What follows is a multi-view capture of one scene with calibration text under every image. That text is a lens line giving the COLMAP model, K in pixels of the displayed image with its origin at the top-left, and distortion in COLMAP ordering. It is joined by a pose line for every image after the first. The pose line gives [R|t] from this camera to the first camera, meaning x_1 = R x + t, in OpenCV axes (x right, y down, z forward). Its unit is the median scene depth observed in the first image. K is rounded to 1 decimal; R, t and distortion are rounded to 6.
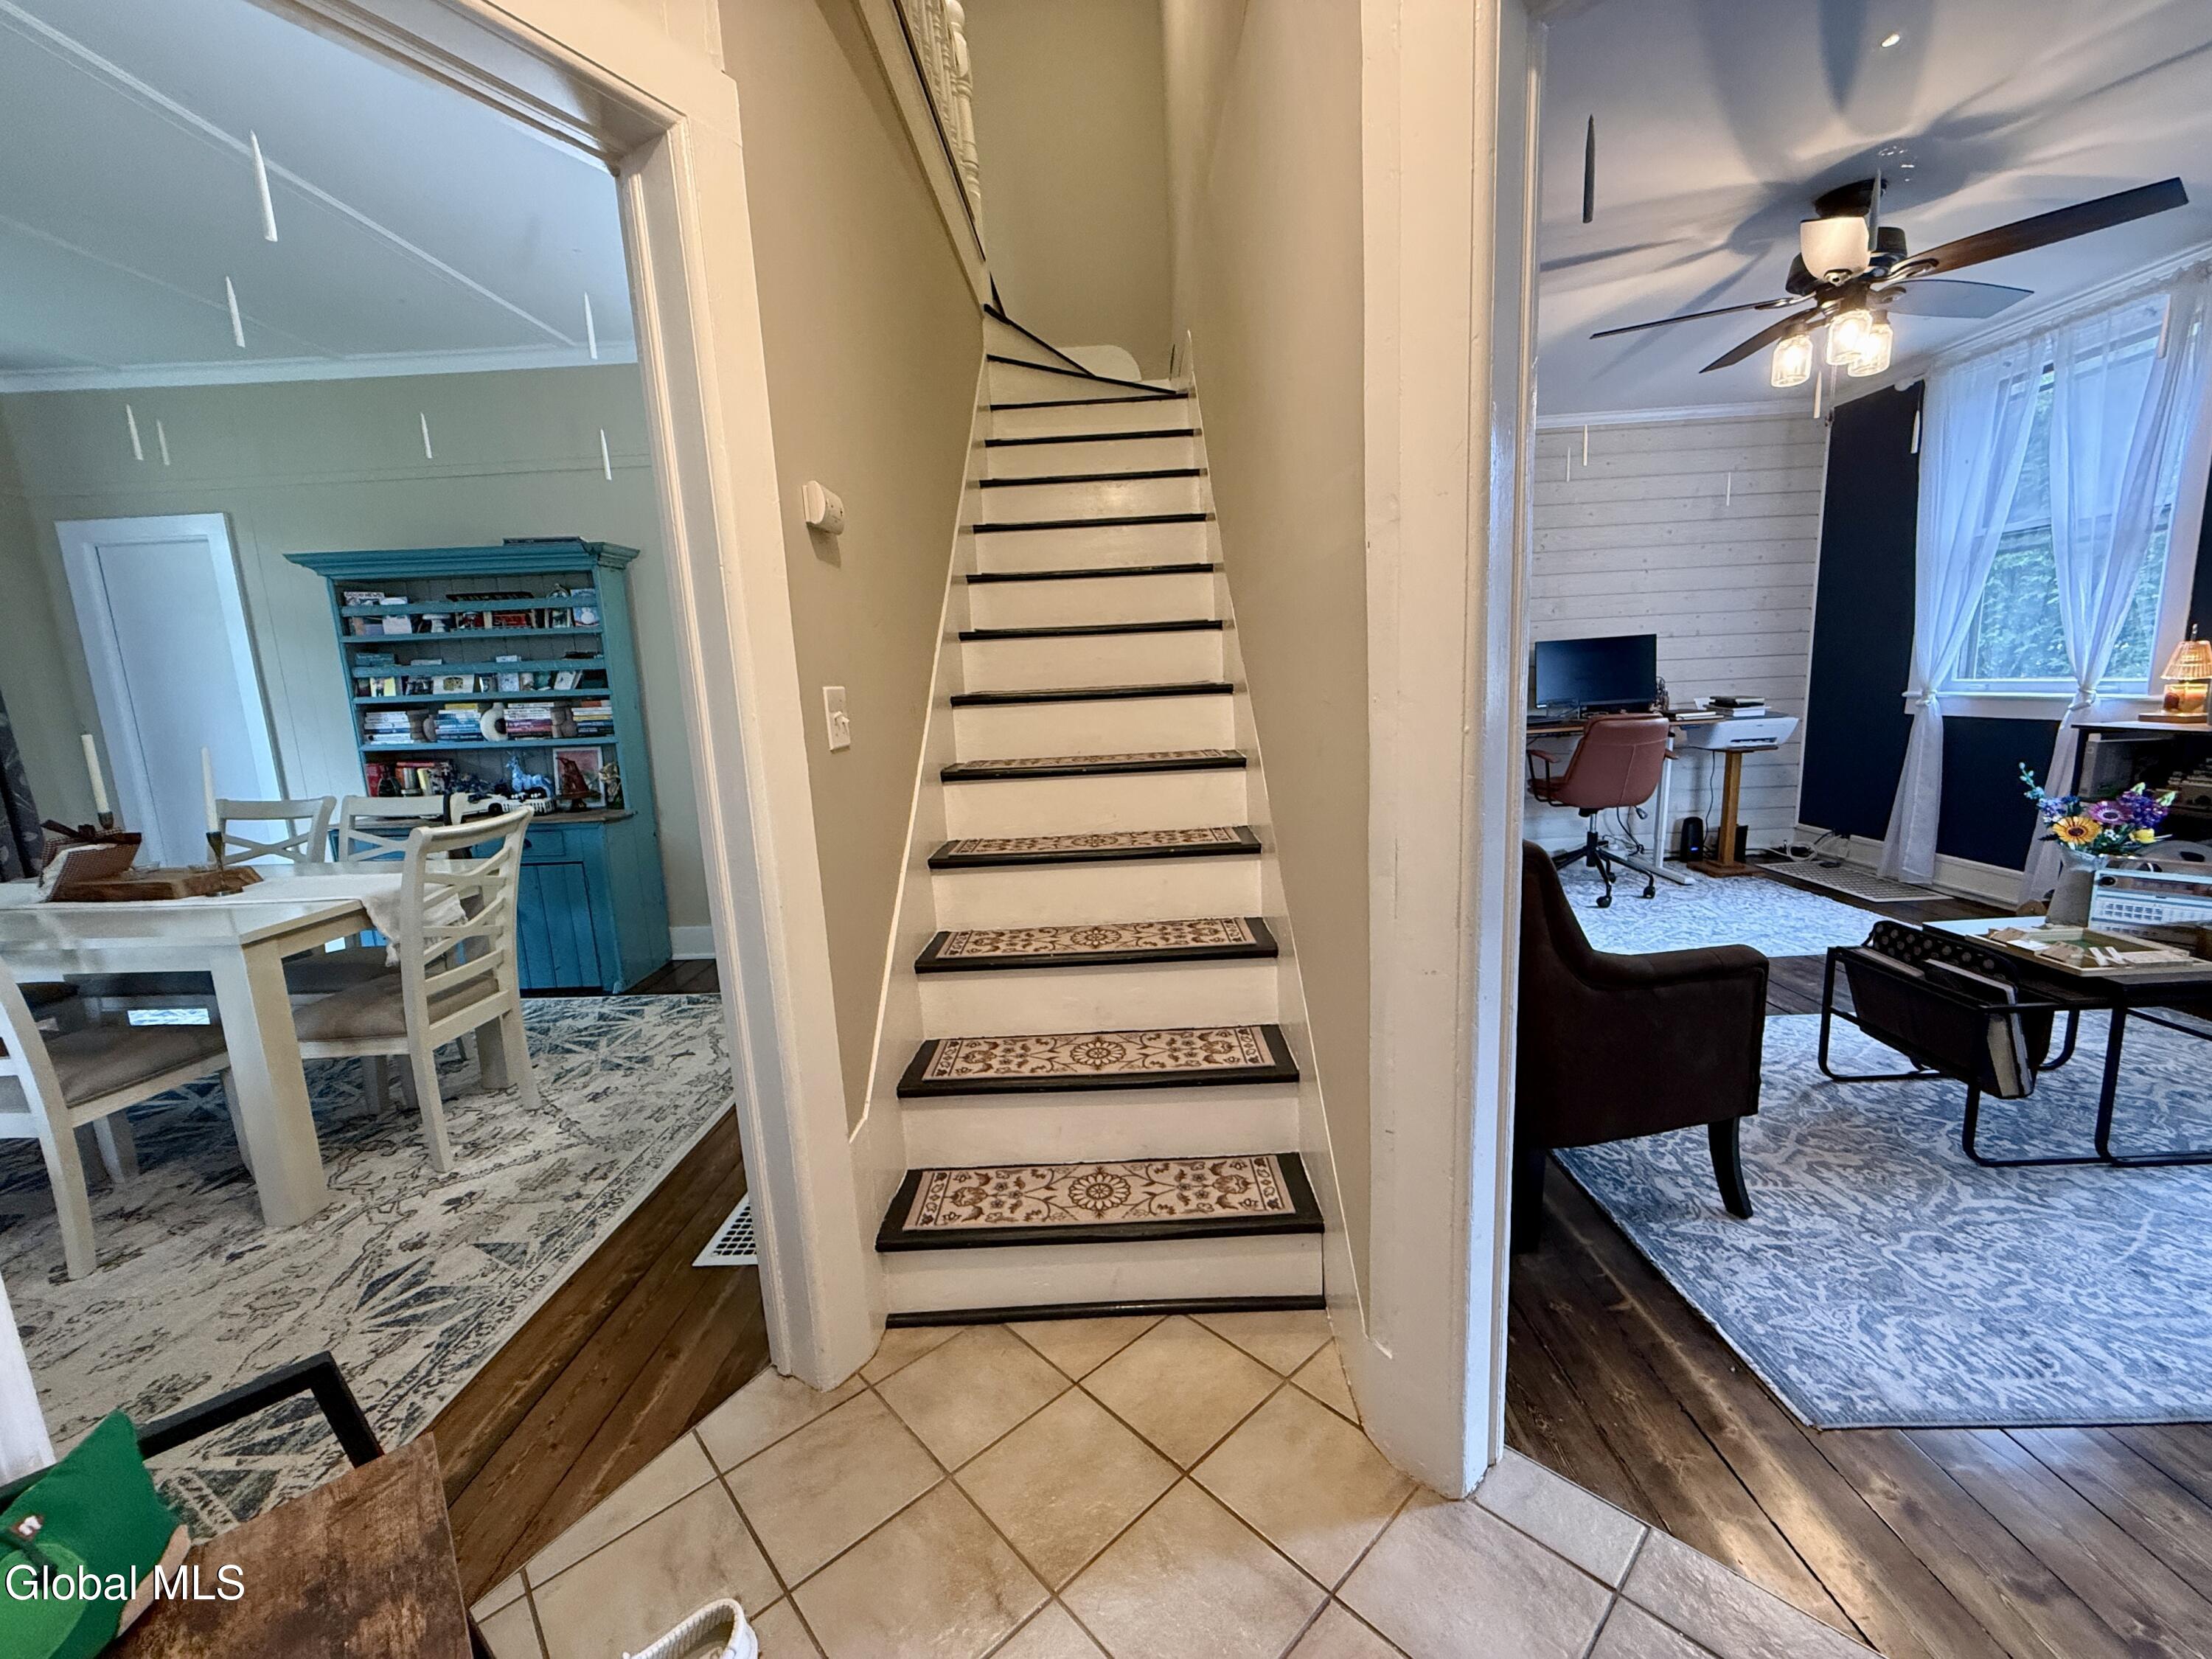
lens RADIAL K [[883.7, 0, 1103.3], [0, 883.7, 827.6], [0, 0, 1]] dist [-0.000130, 0.000248]
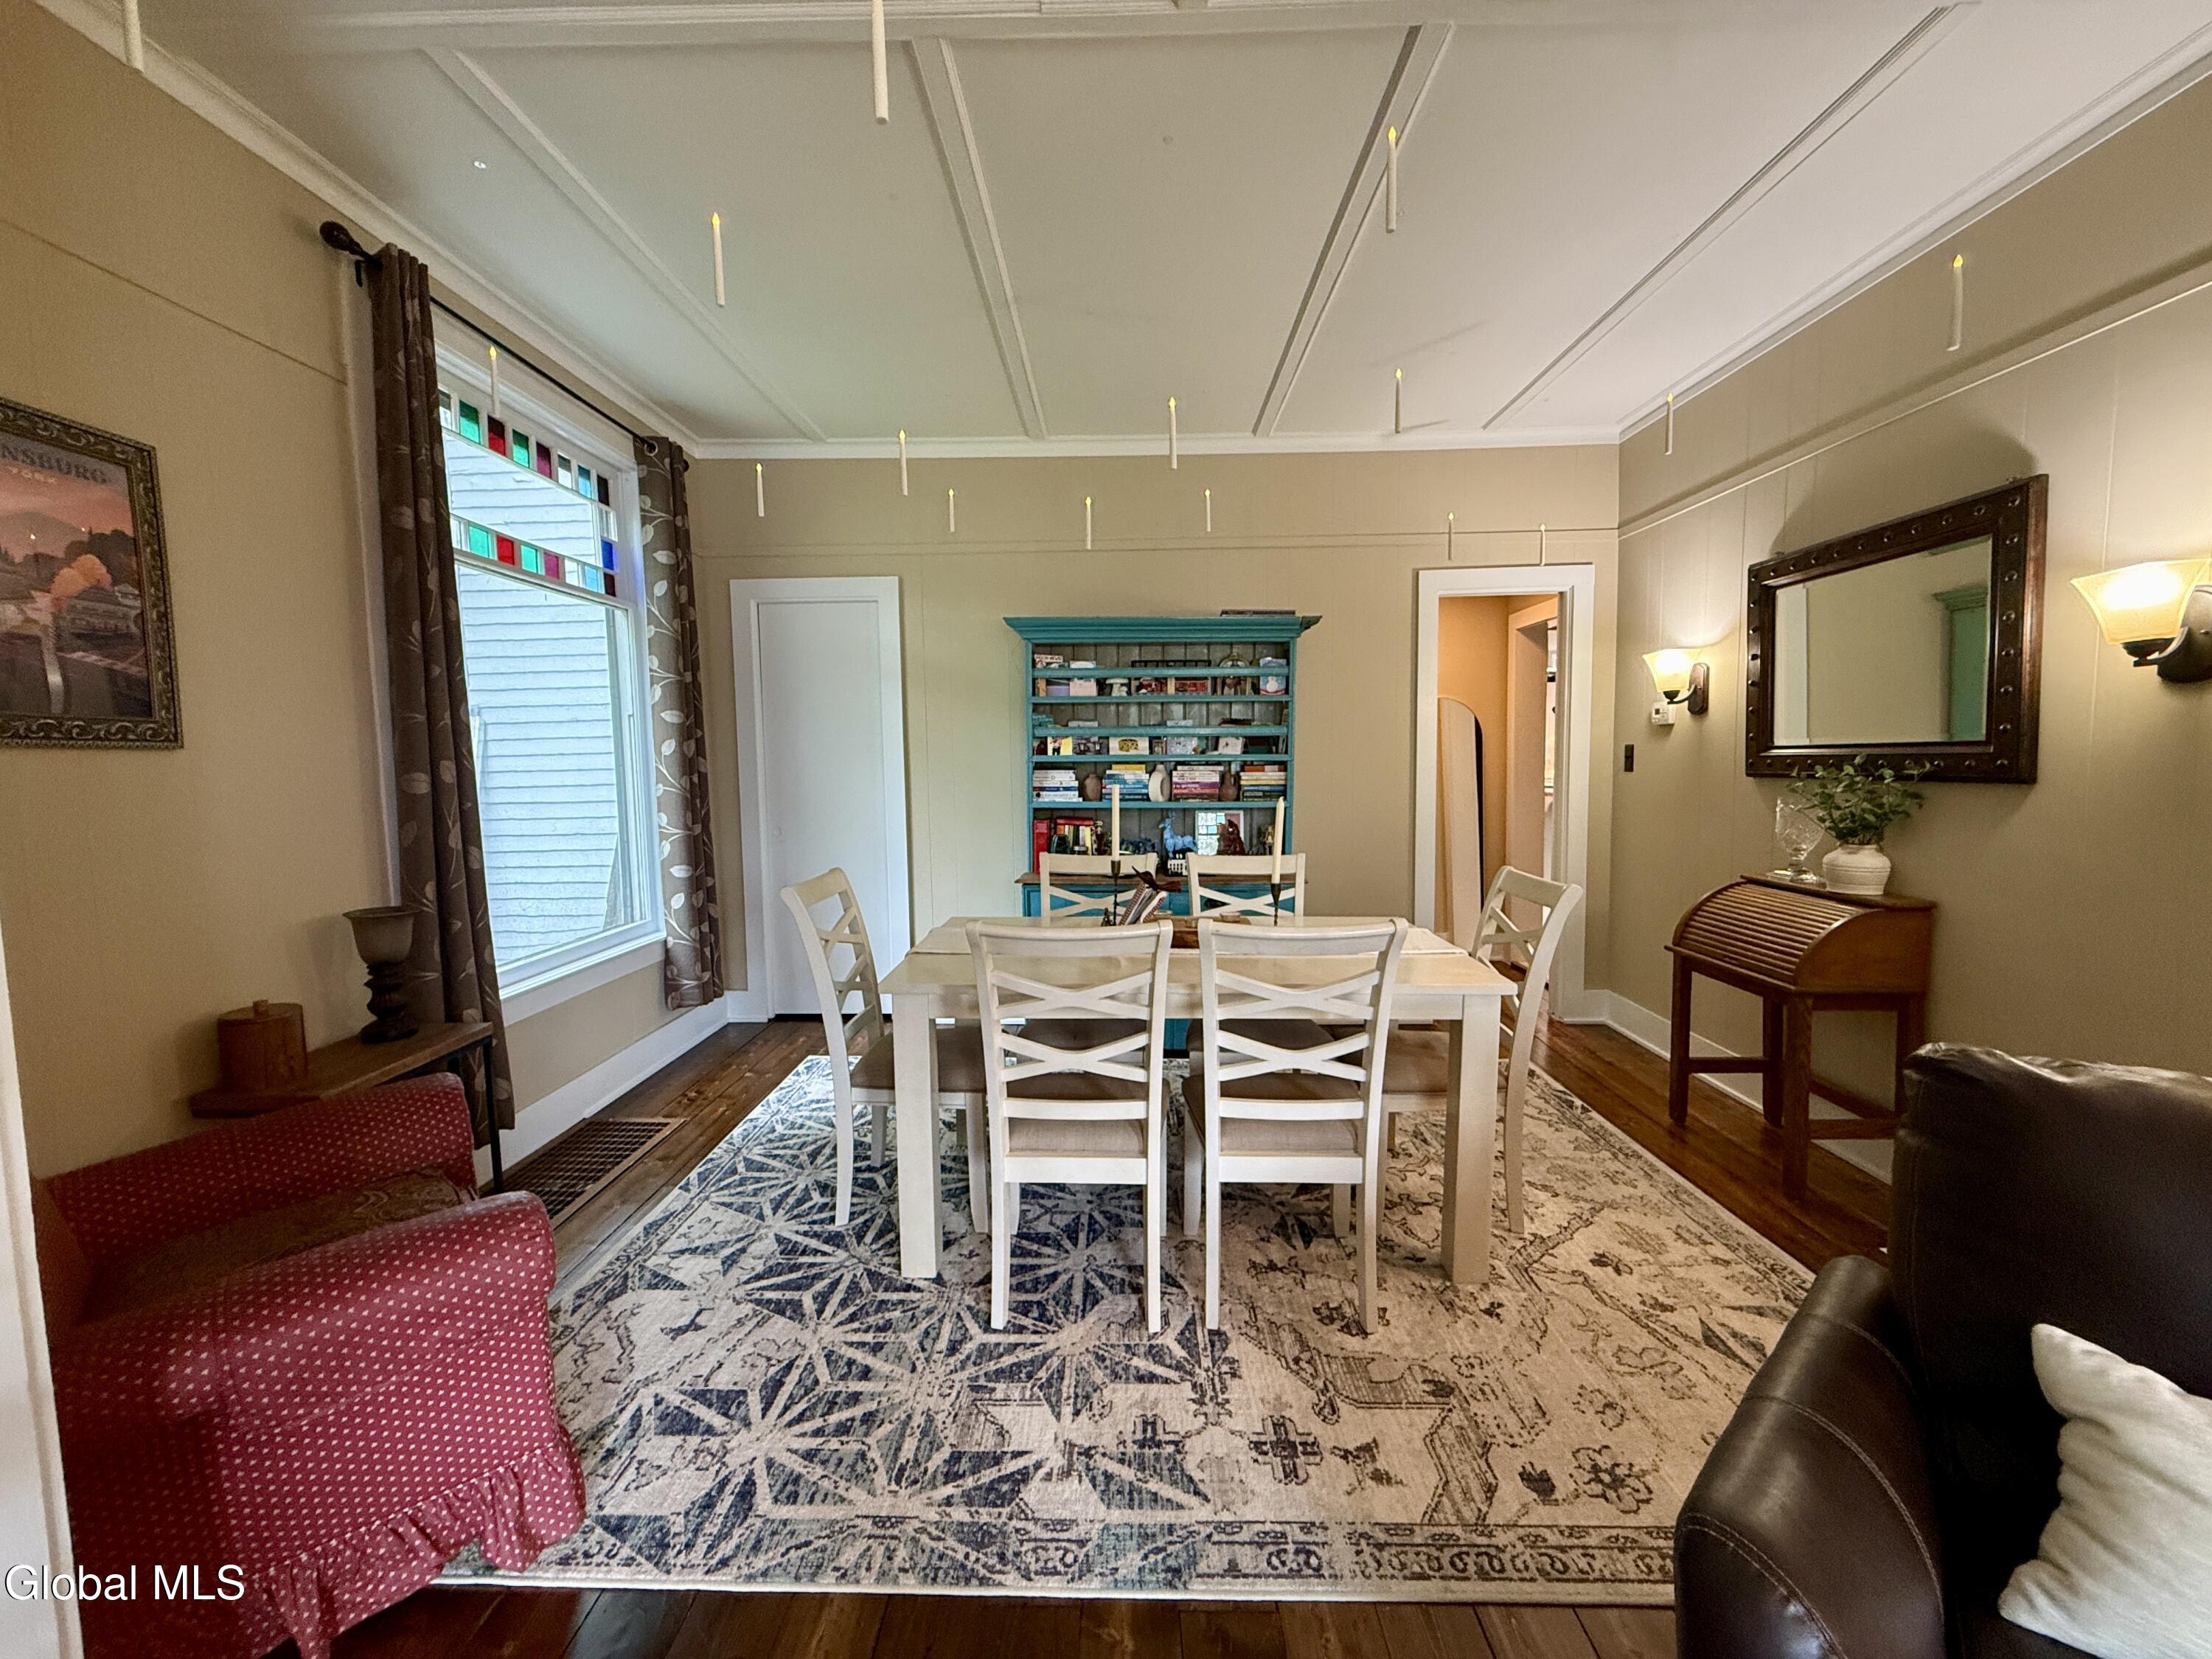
lens RADIAL K [[883.7, 0, 1090.6], [0, 883.7, 833.9], [0, 0, 1]] dist [-0.000130, 0.000248]
pose [[0.999503, 0.031494, 0.001510, -0.794491], [-0.031268, 0.996221, -0.081030, 0.024915], [-0.004056, 0.080943, 0.996711, -0.014688]]
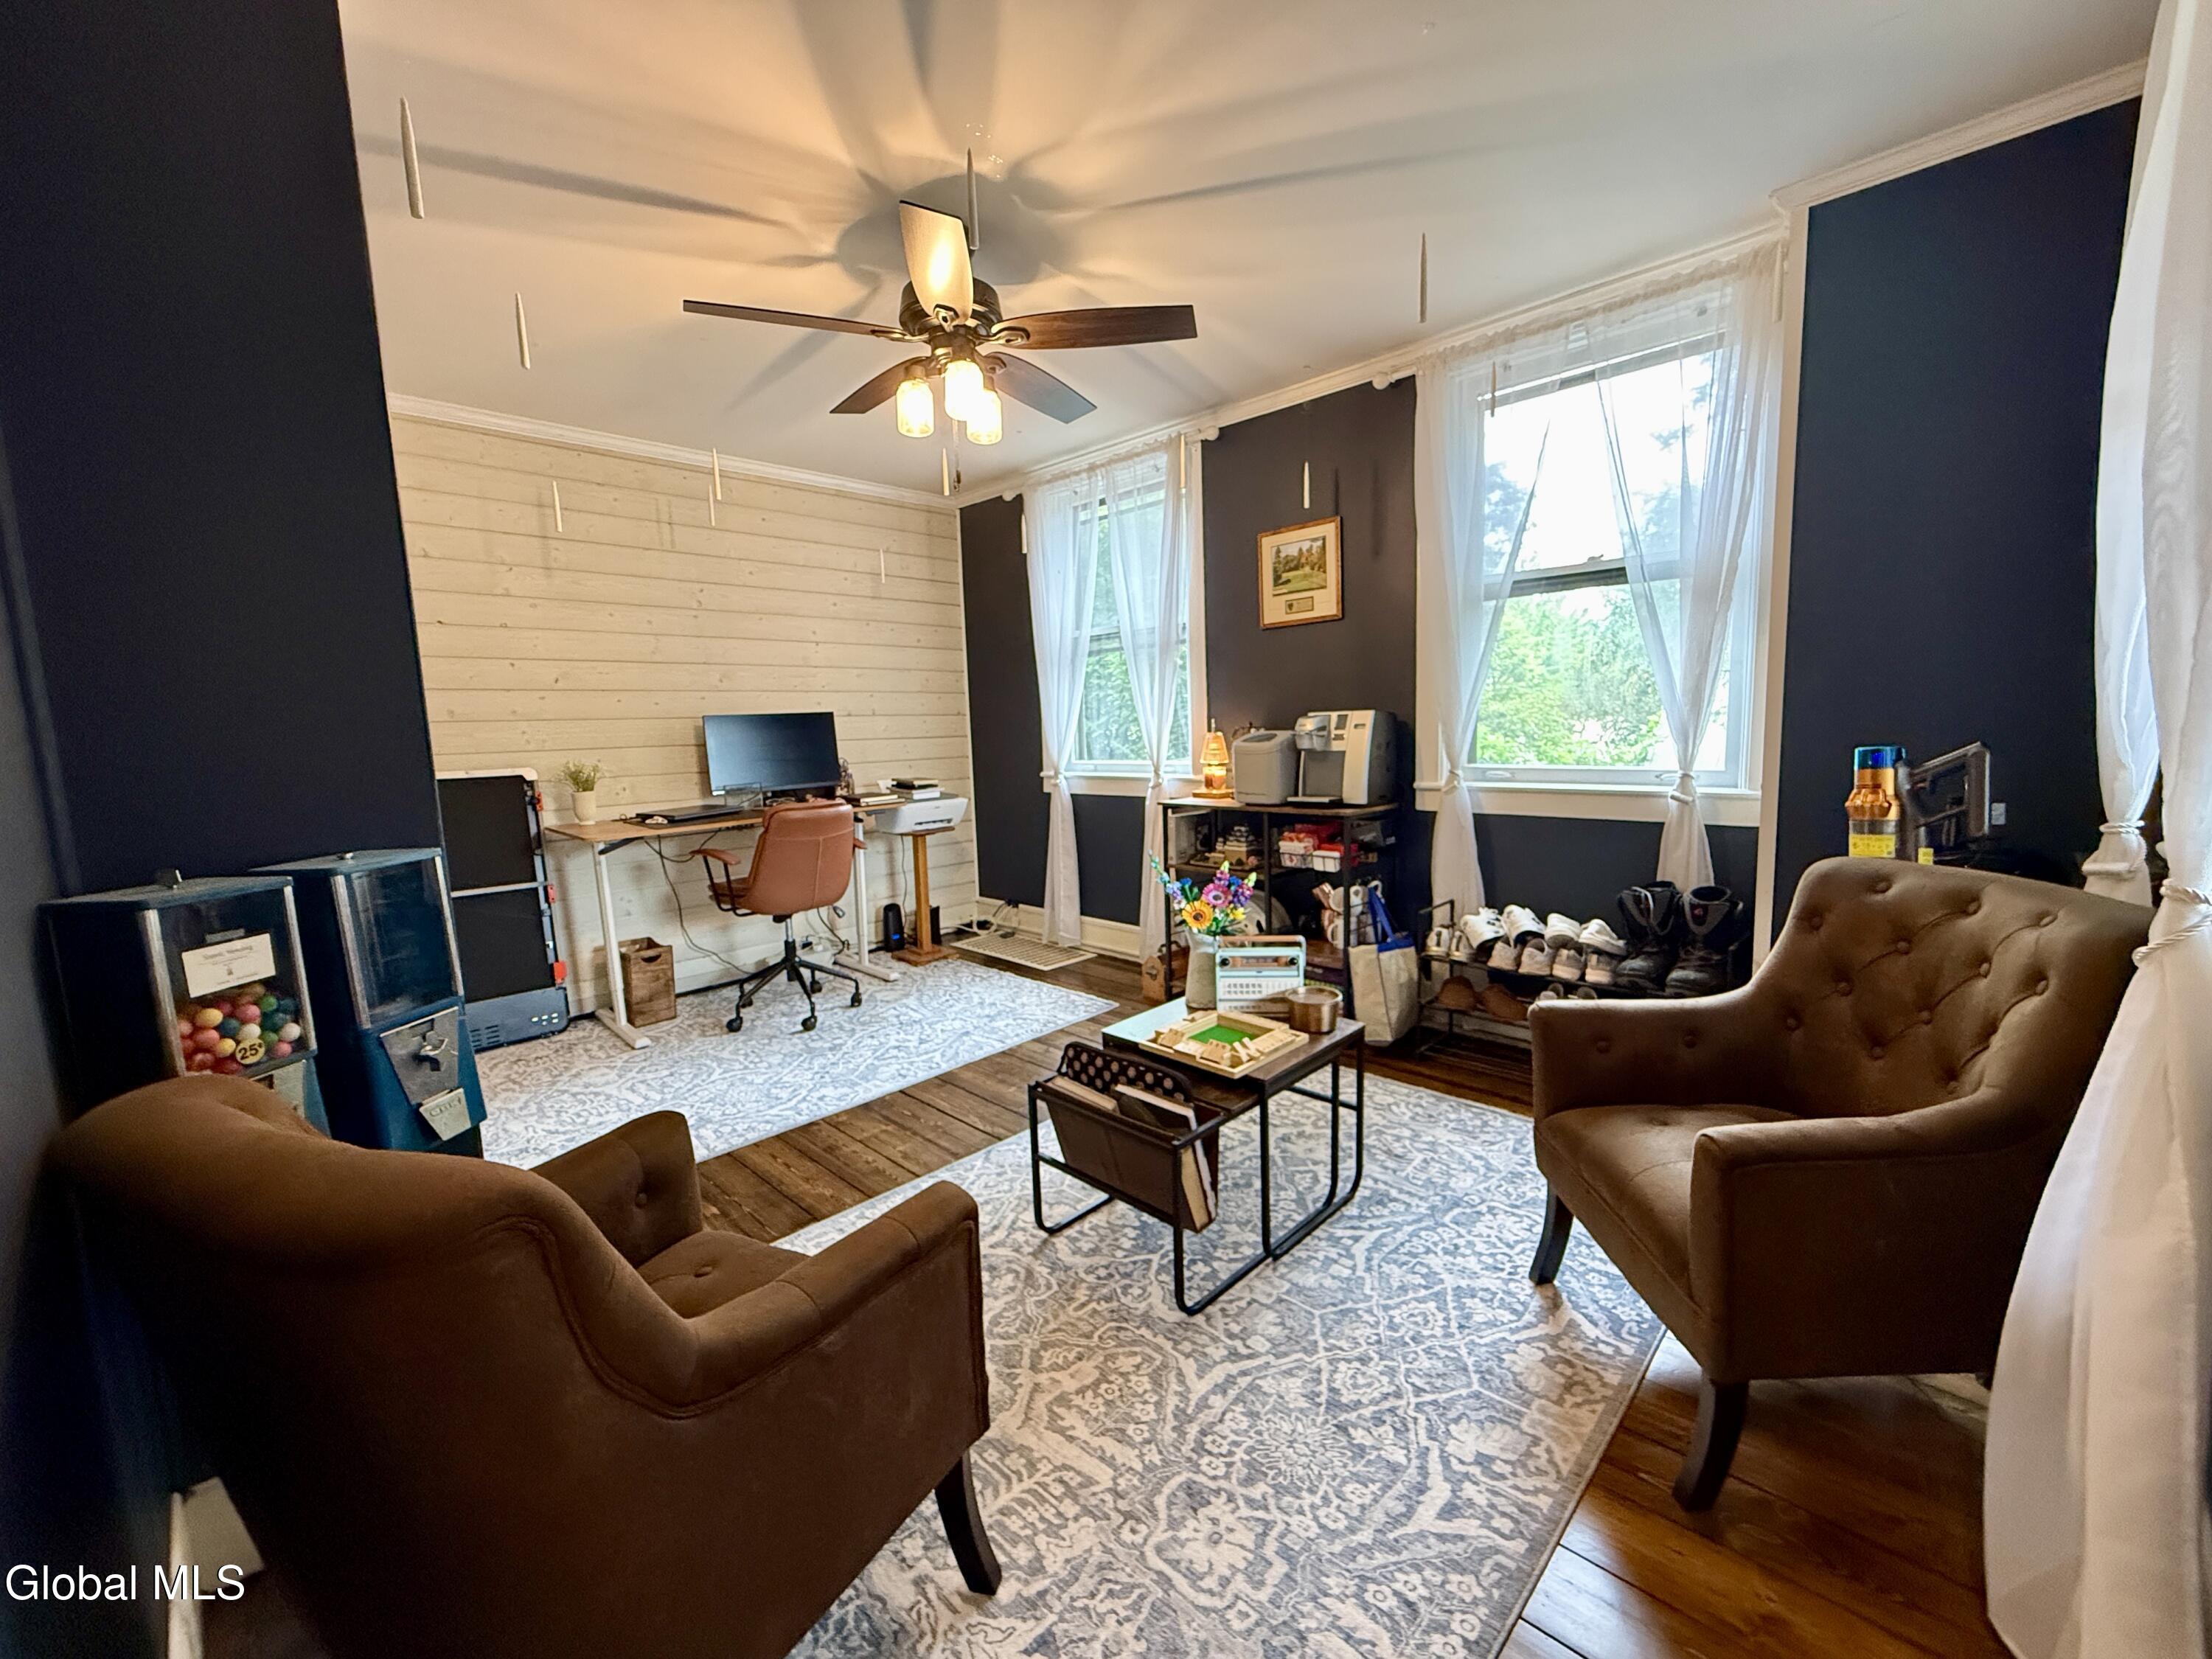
lens RADIAL K [[883.7, 0, 1114.7], [0, 883.7, 839.8], [0, 0, 1]] dist [-0.000130, 0.000248]
pose [[0.675518, -0.068852, 0.734122, 0.181290], [0.118617, 0.992811, -0.016034, -0.048929], [-0.727740, 0.097911, 0.678828, 0.228873]]
